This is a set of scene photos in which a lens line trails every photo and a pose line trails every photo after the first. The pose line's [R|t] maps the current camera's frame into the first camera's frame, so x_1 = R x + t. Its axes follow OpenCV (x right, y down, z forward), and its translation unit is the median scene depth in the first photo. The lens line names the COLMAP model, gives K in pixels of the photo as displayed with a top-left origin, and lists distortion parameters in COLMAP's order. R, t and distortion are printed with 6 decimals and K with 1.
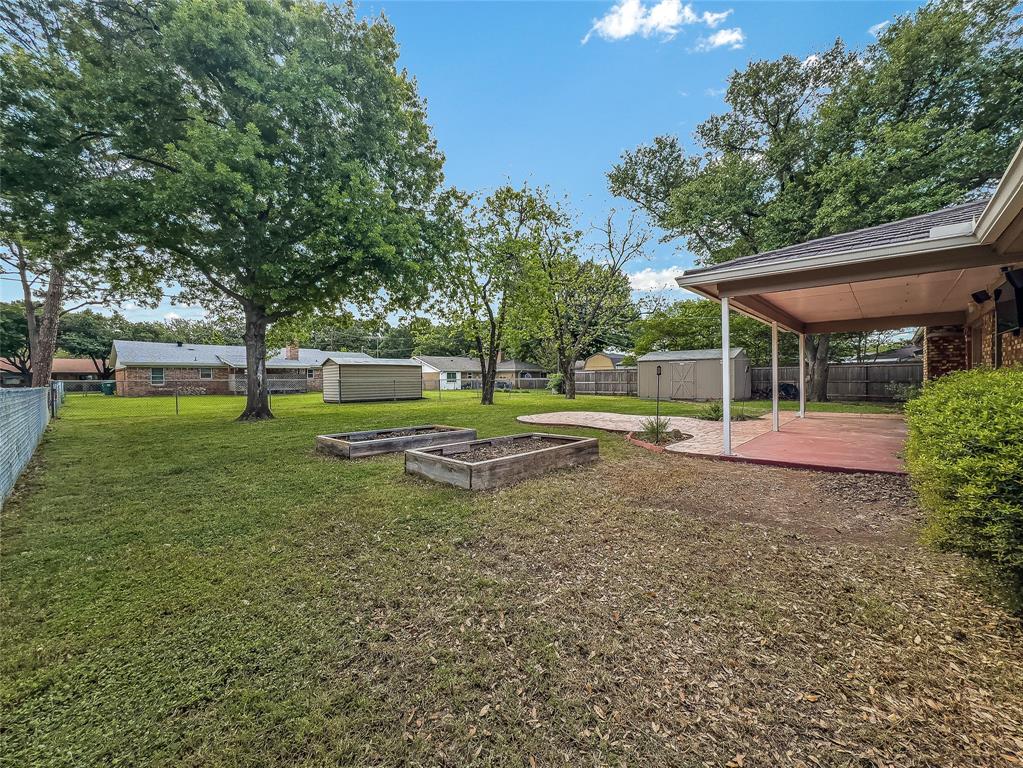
lens RADIAL K [[409.4, 0, 510.8], [0, 409.4, 380.9], [0, 0, 1]] dist [0.002933, 0.000317]
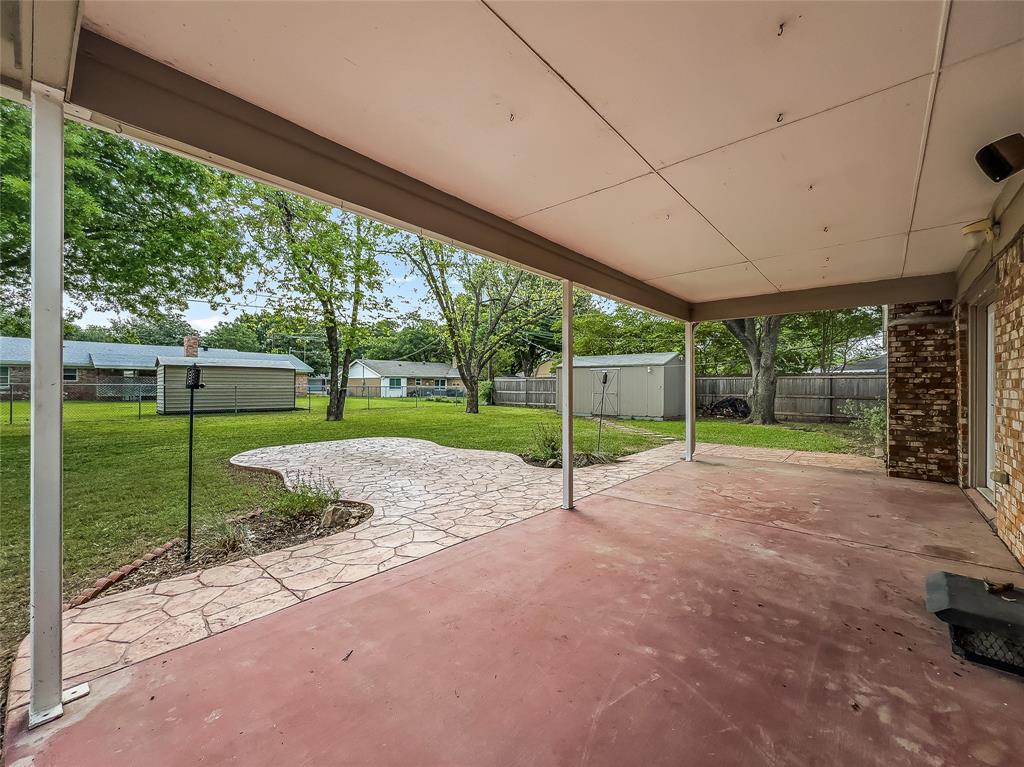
lens RADIAL K [[413.8, 0, 512.4], [0, 413.8, 383.4], [0, 0, 1]] dist [0.007709, 0.000005]
pose [[0.999650, 0.015698, 0.021271, 0.236343], [-0.015451, 0.999812, -0.011734, -0.006549], [-0.021451, 0.011401, 0.999705, 0.214351]]
